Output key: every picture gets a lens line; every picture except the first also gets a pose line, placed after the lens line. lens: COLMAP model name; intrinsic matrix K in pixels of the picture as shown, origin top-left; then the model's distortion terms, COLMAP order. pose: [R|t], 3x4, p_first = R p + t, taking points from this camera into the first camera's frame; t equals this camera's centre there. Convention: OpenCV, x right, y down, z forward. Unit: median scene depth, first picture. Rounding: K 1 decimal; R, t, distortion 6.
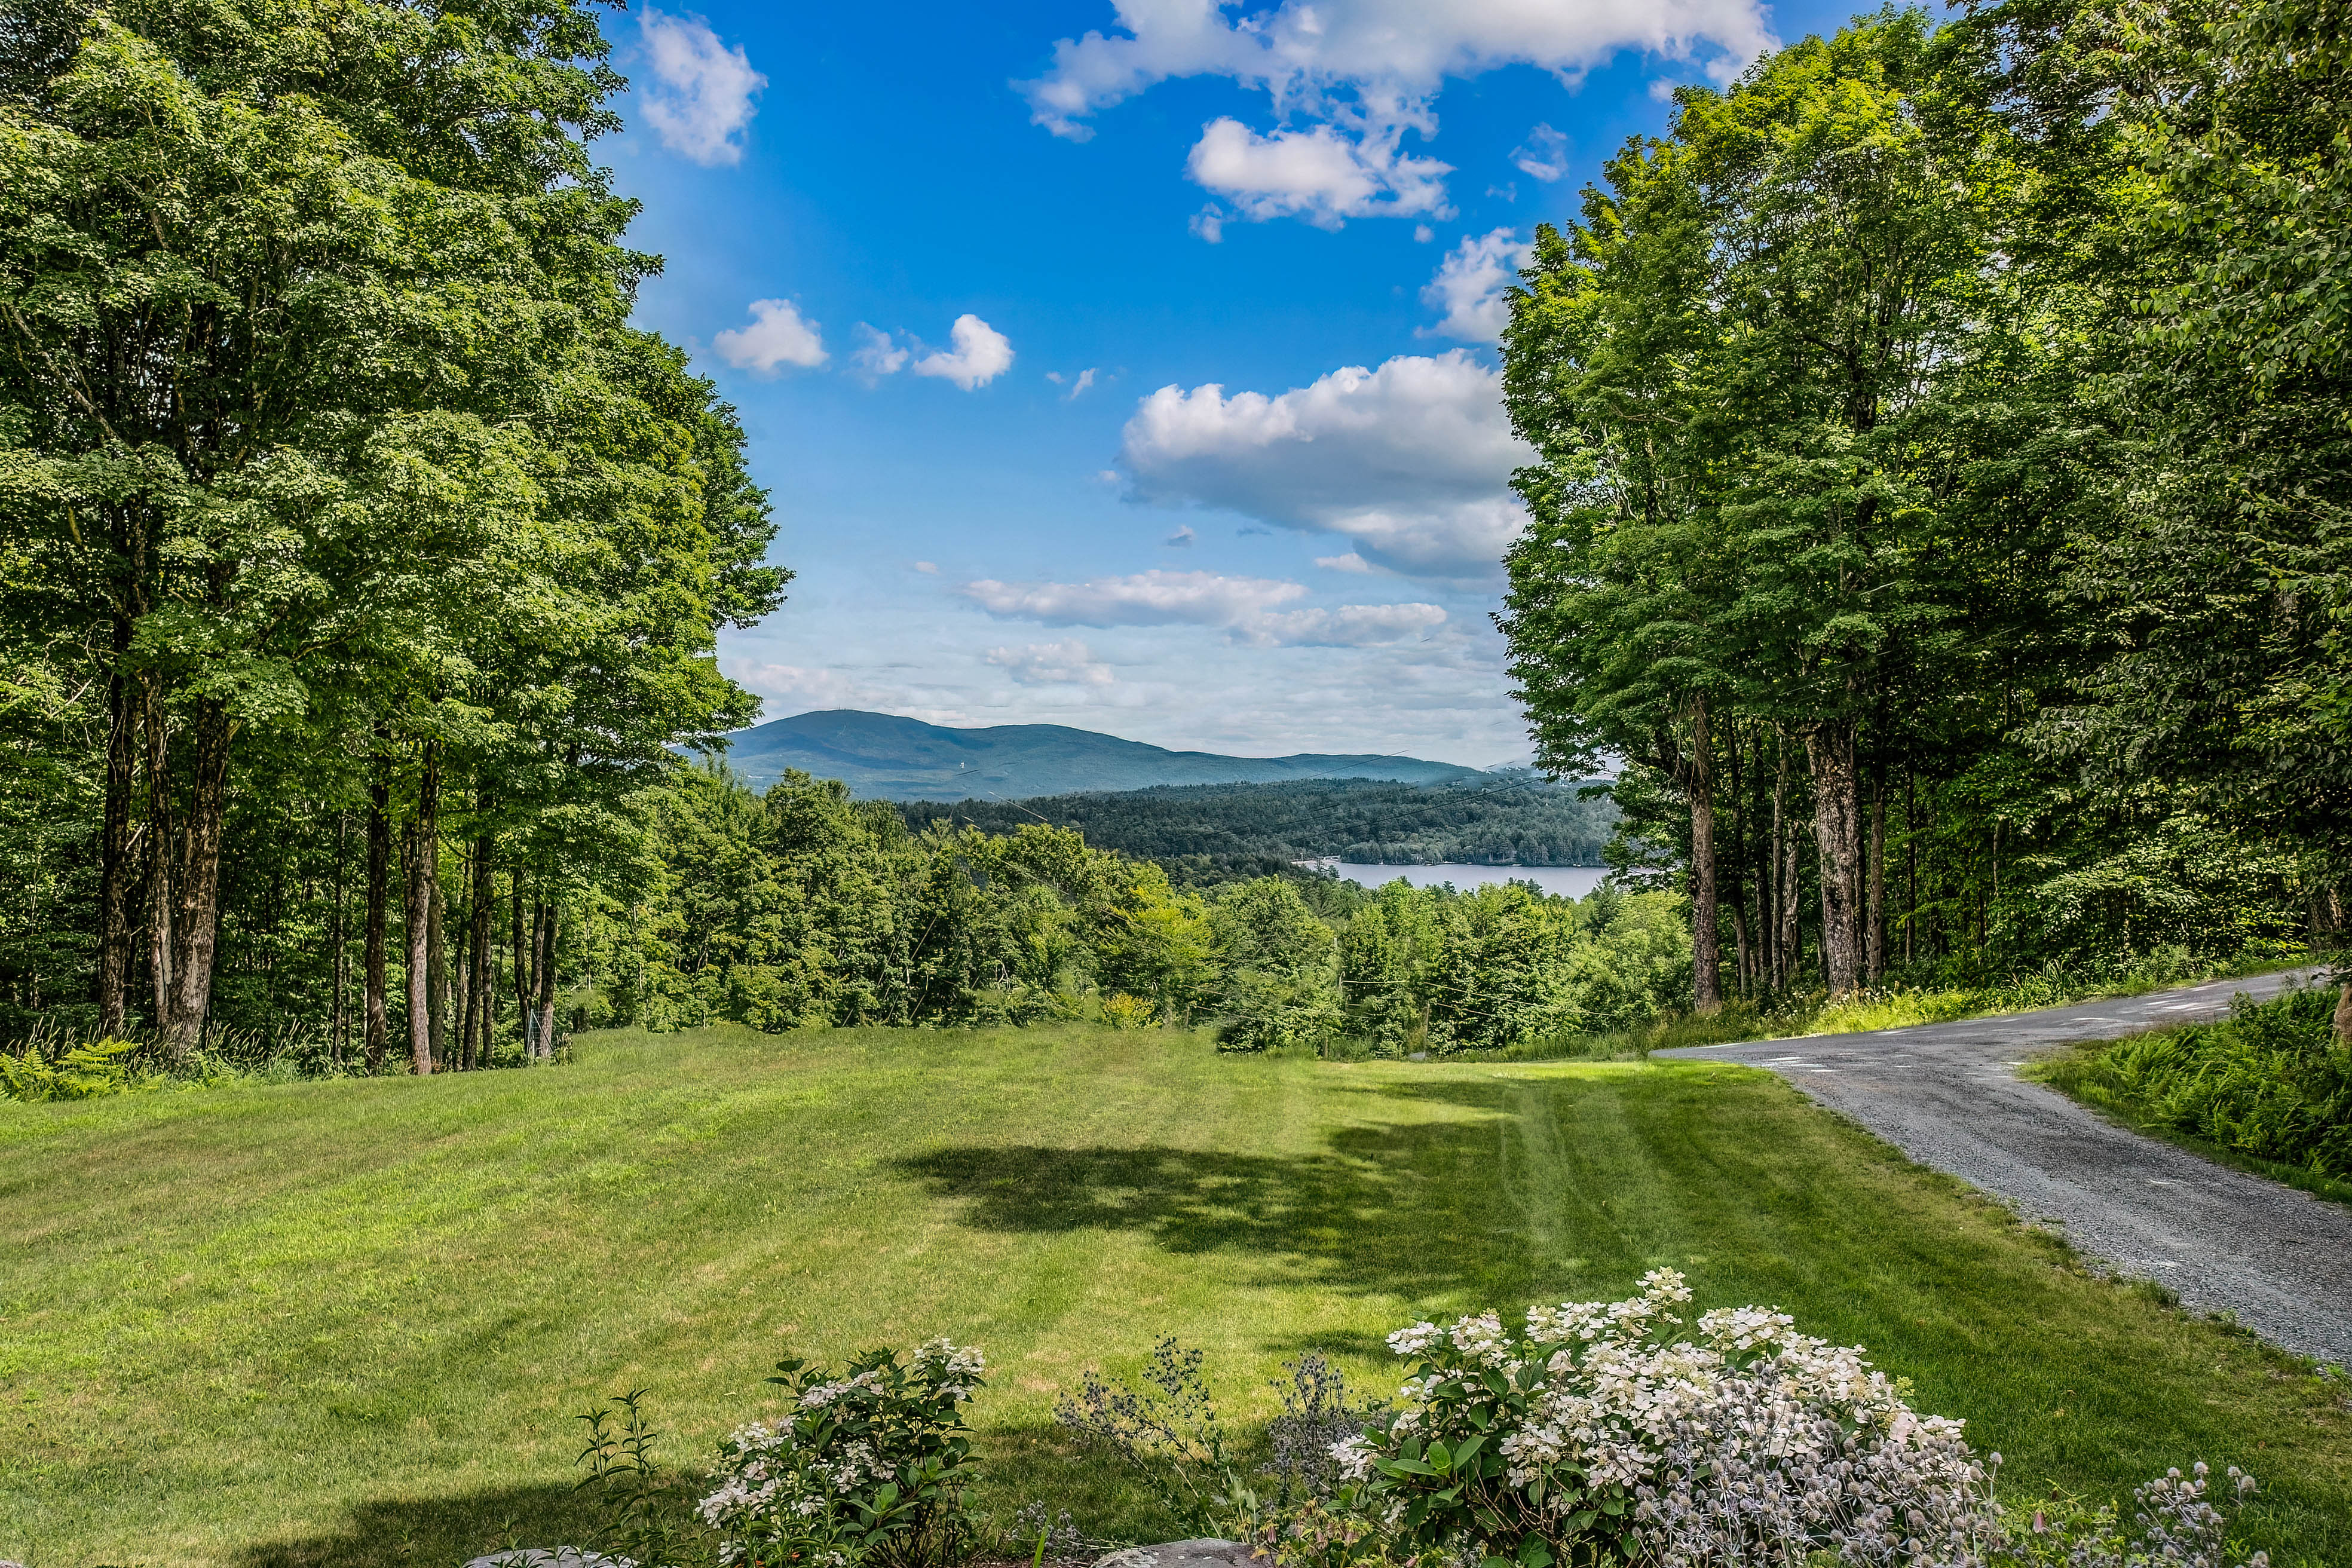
lens RADIAL K [[1964.6, 0, 1176.0], [0, 1964.6, 784.0], [0, 0, 1]] dist [0.092554, -0.110350]
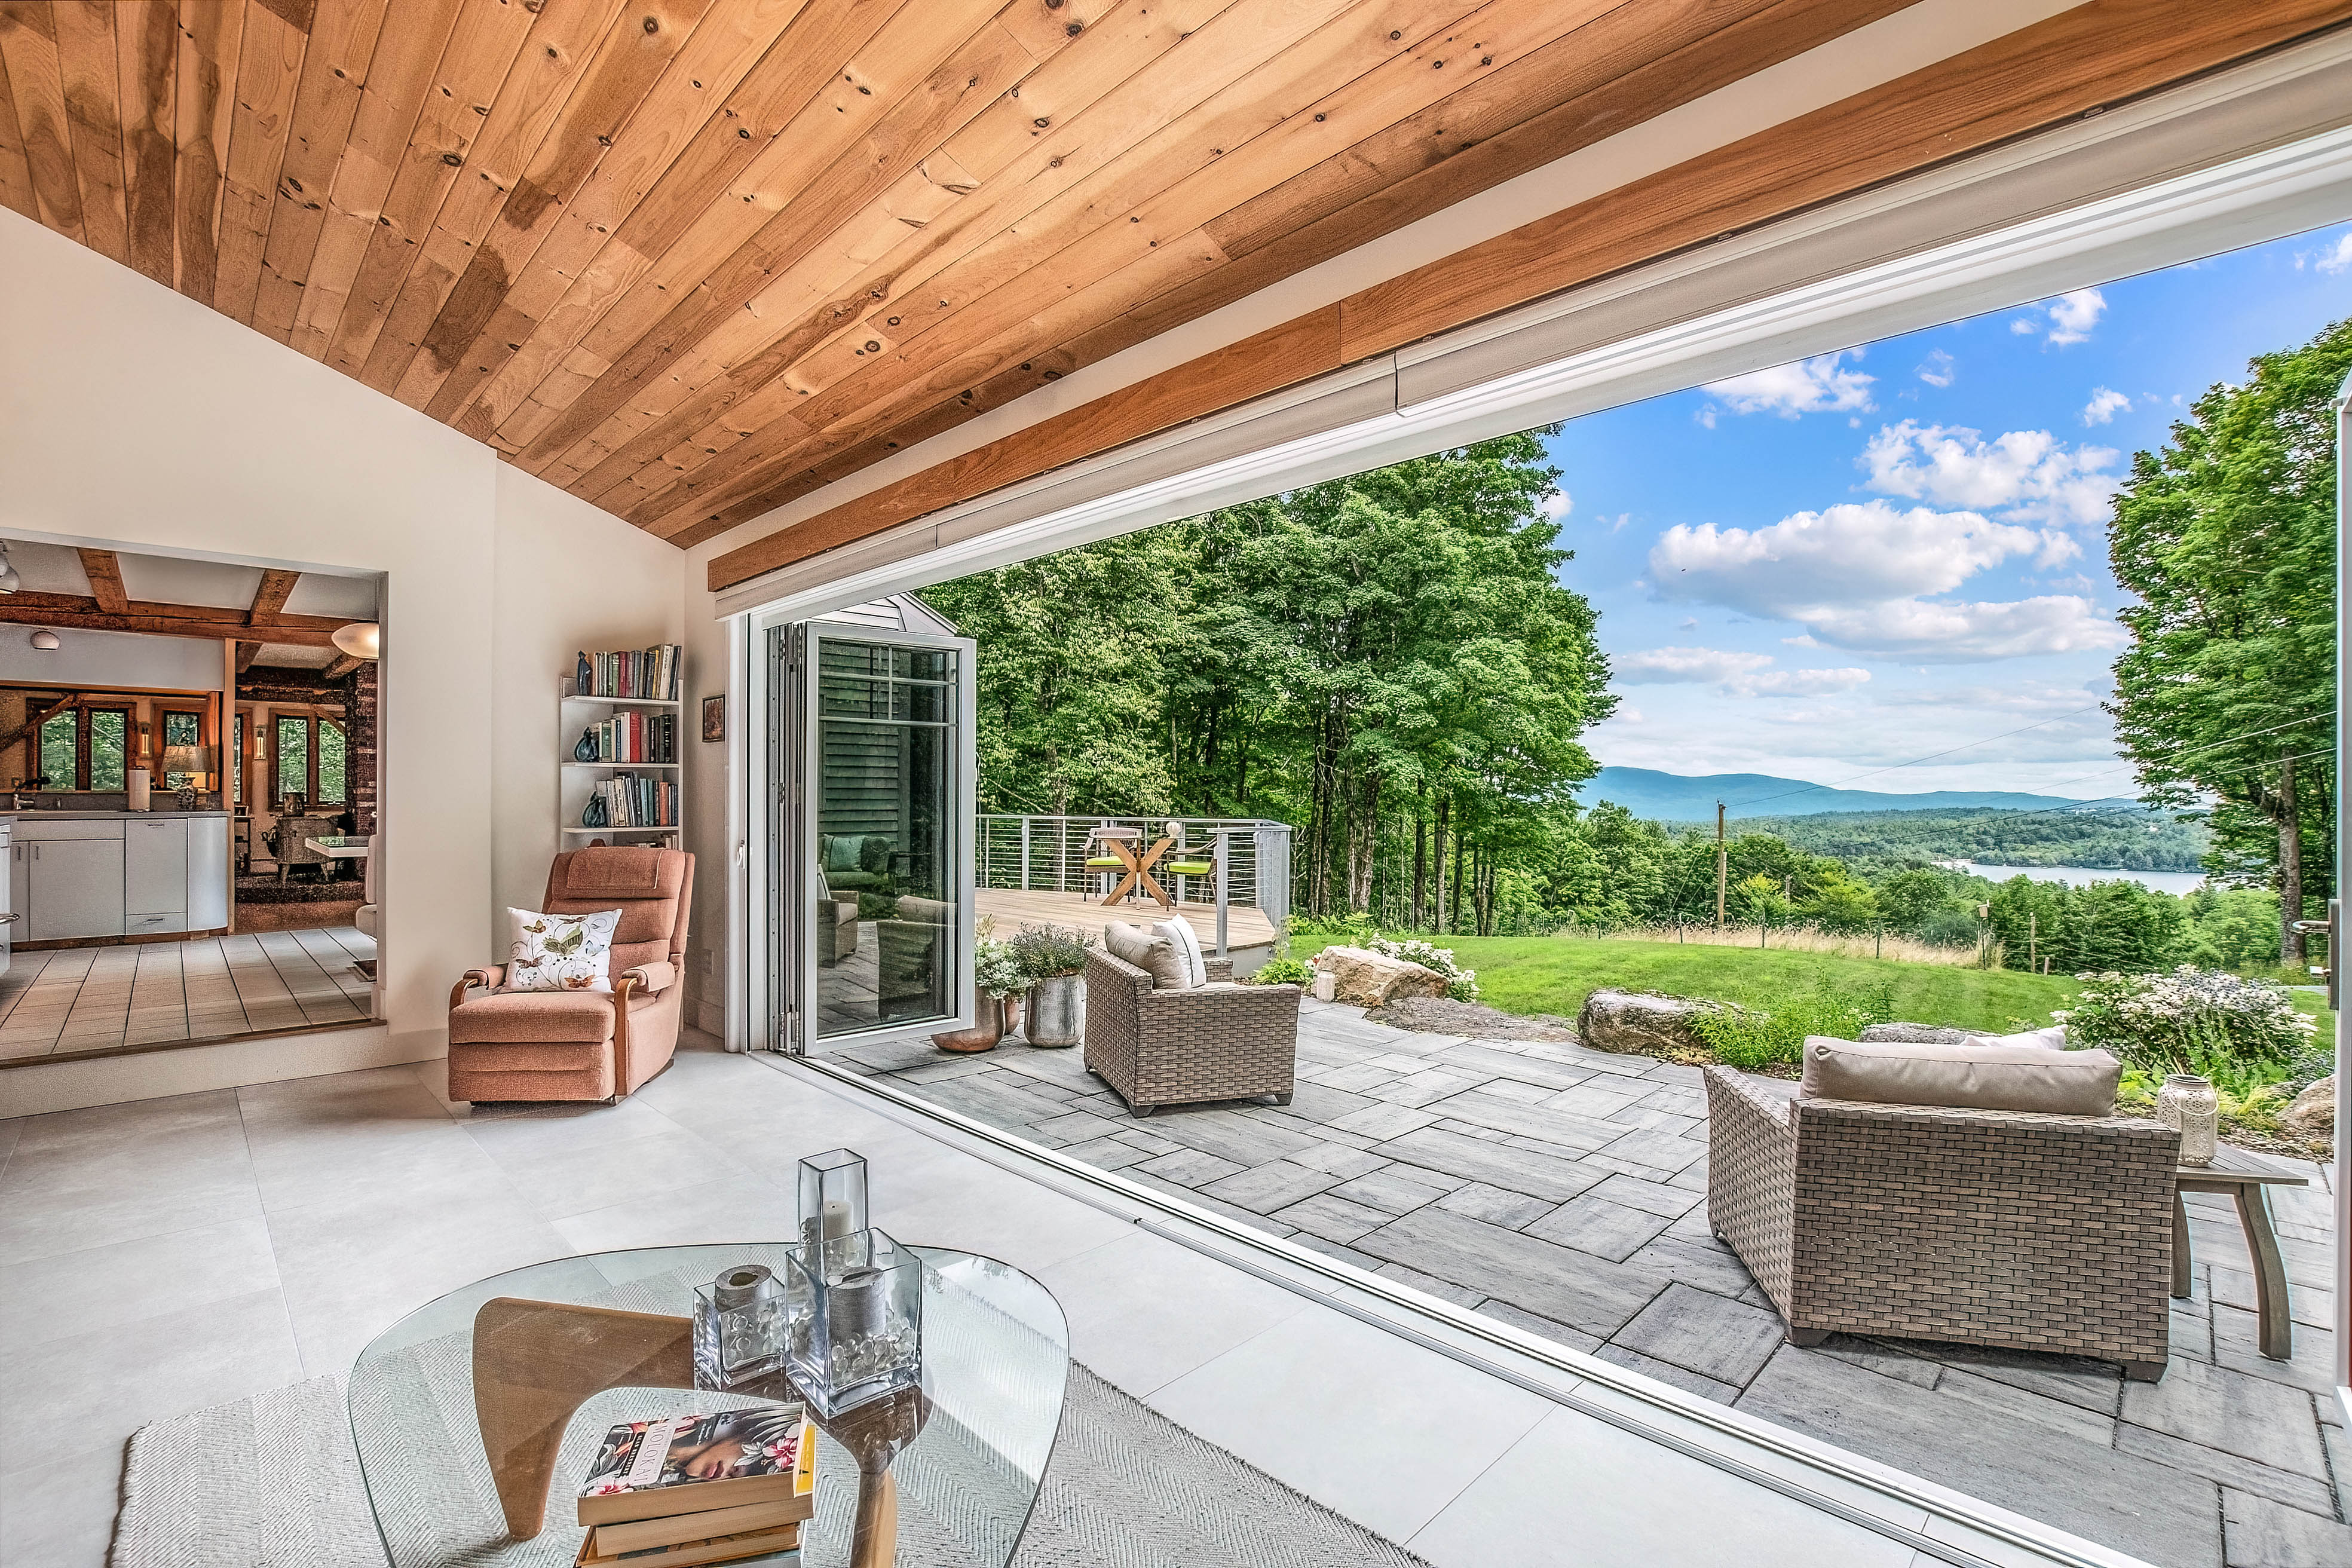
lens RADIAL K [[1070.7, 0, 1173.6], [0, 1070.7, 791.9], [0, 0, 1]] dist [-0.011197, 0.001888]
pose [[0.848368, -0.002913, -0.529398, -0.019378], [-0.005561, 0.999881, -0.014413, 0.001106], [0.529377, 0.015171, 0.848251, -0.107927]]
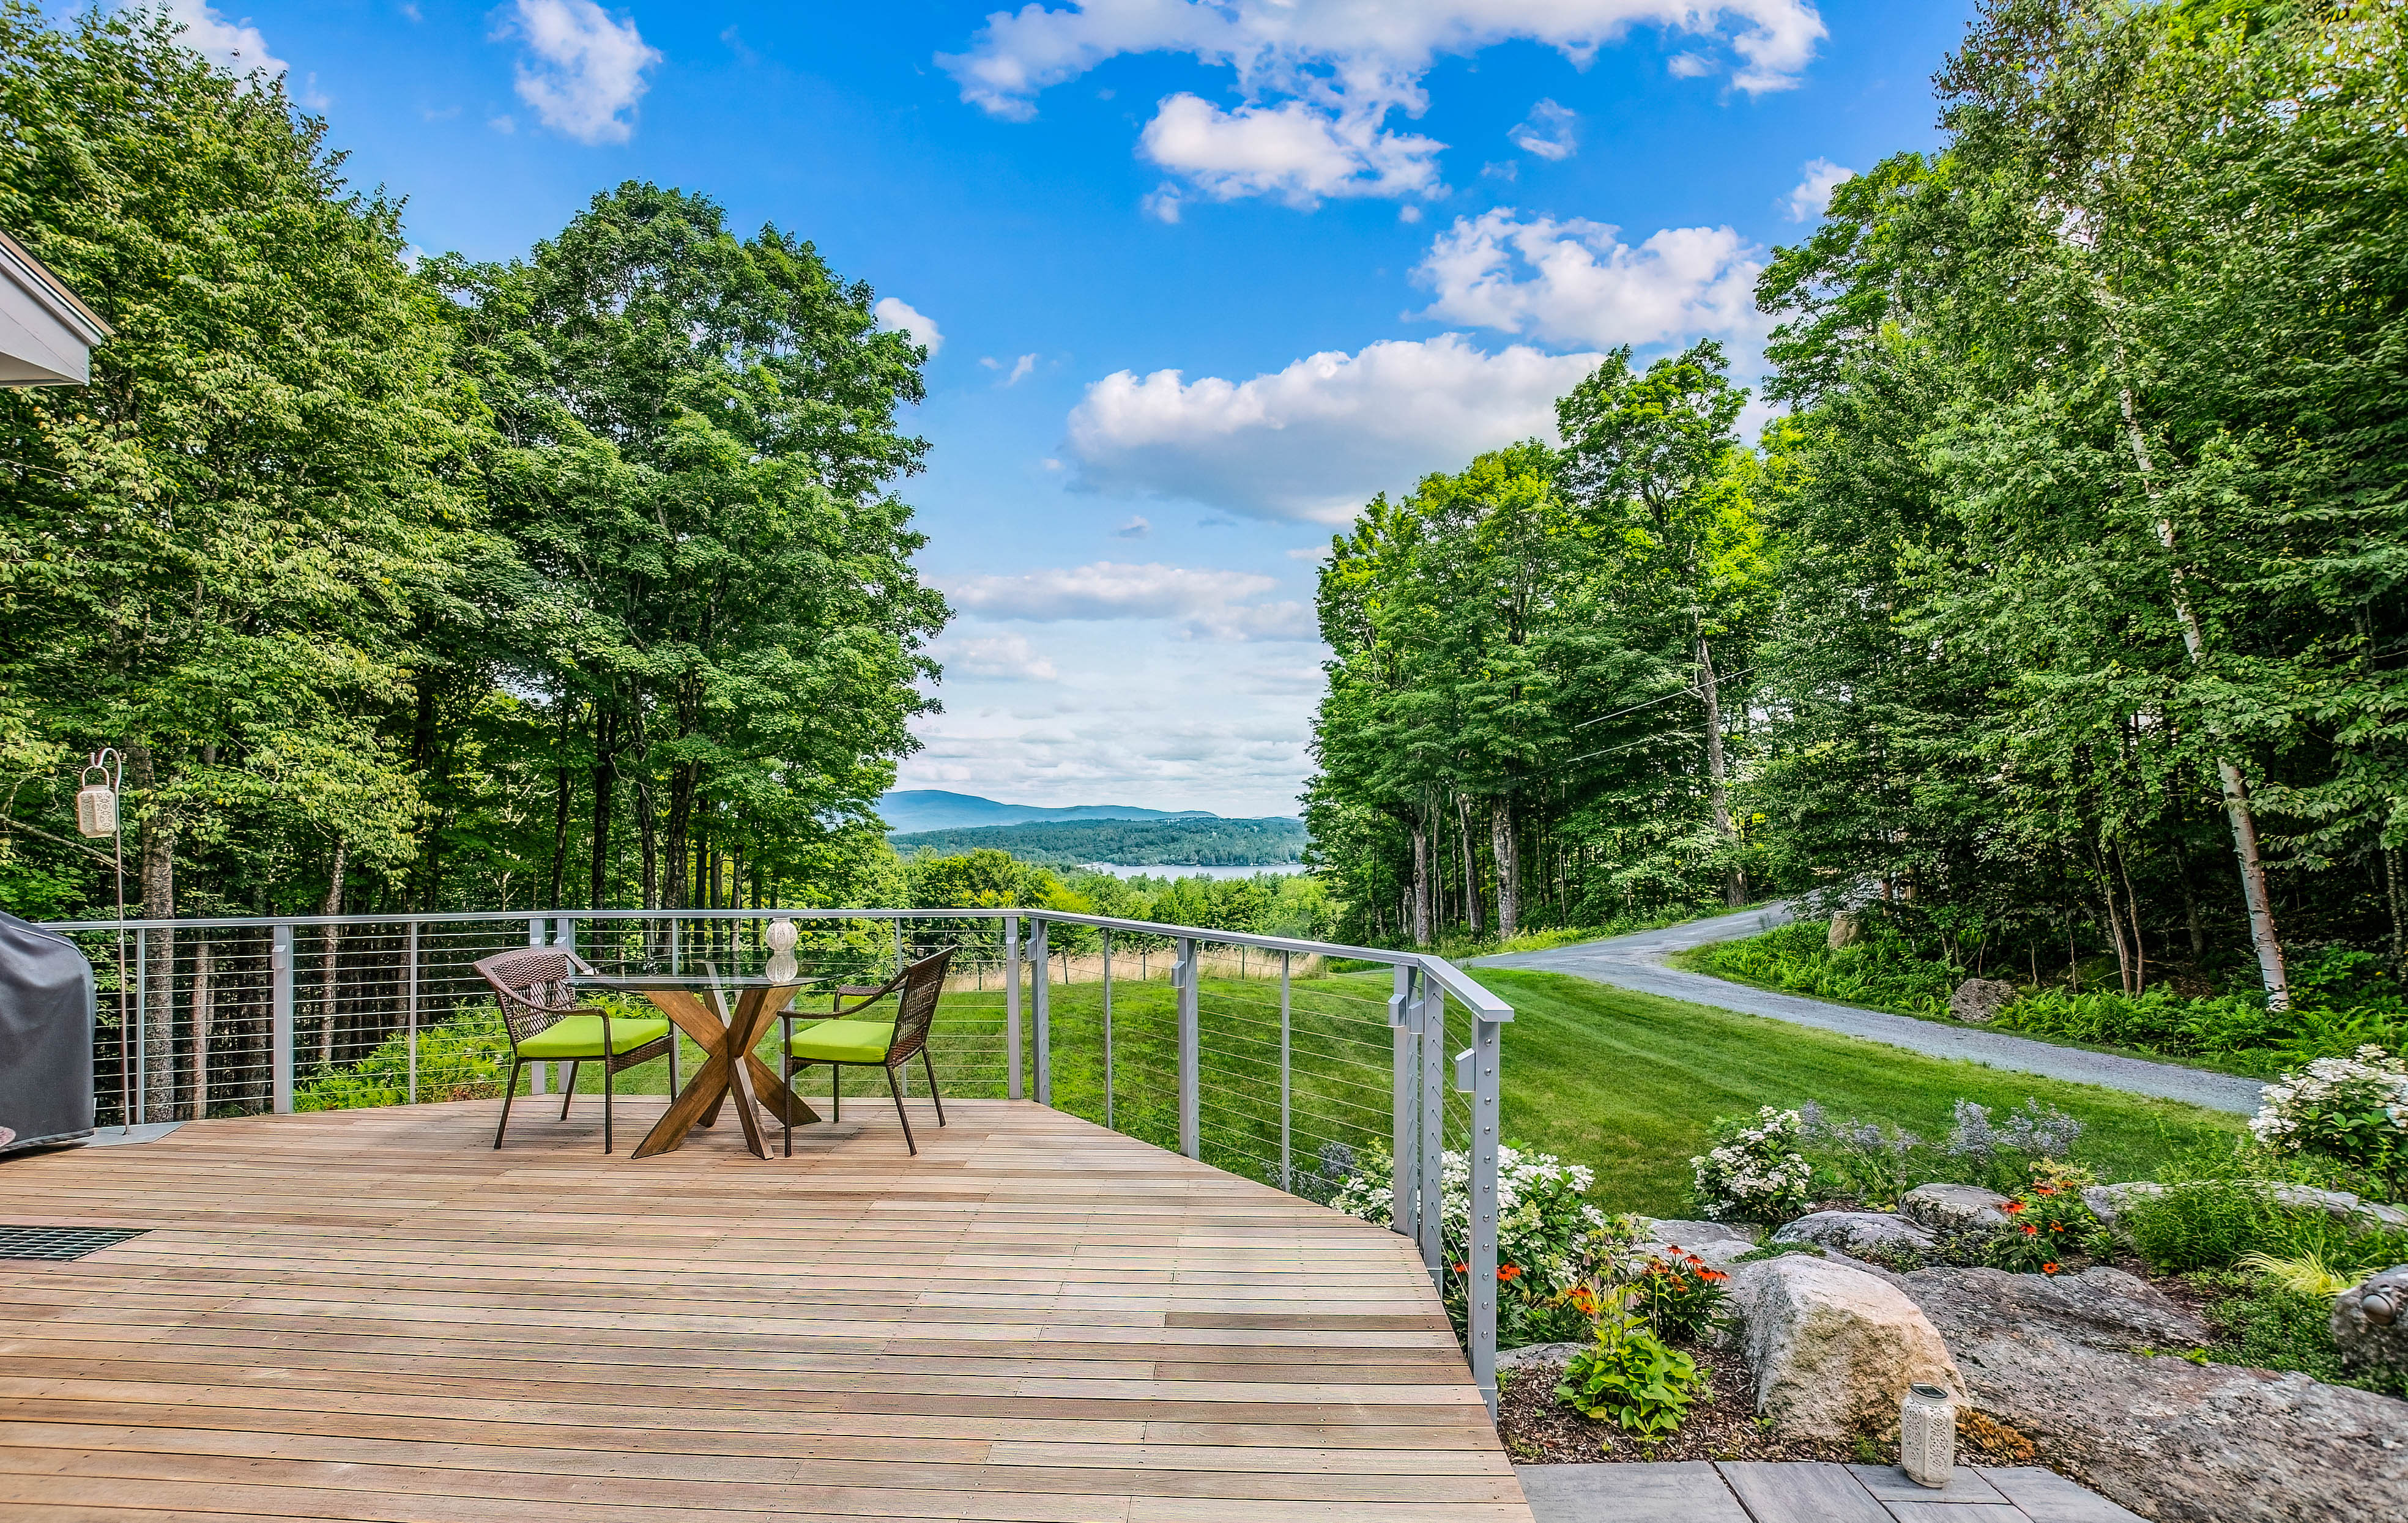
lens RADIAL K [[1091.8, 0, 1204.0], [0, 1091.8, 761.5], [0, 0, 1]] dist [-0.001952, -0.000096]
pose [[0.981484, 0.001329, 0.191540, -0.147272], [0.009147, 0.998510, -0.053802, -0.006355], [-0.191327, 0.054558, 0.980009, -0.007261]]
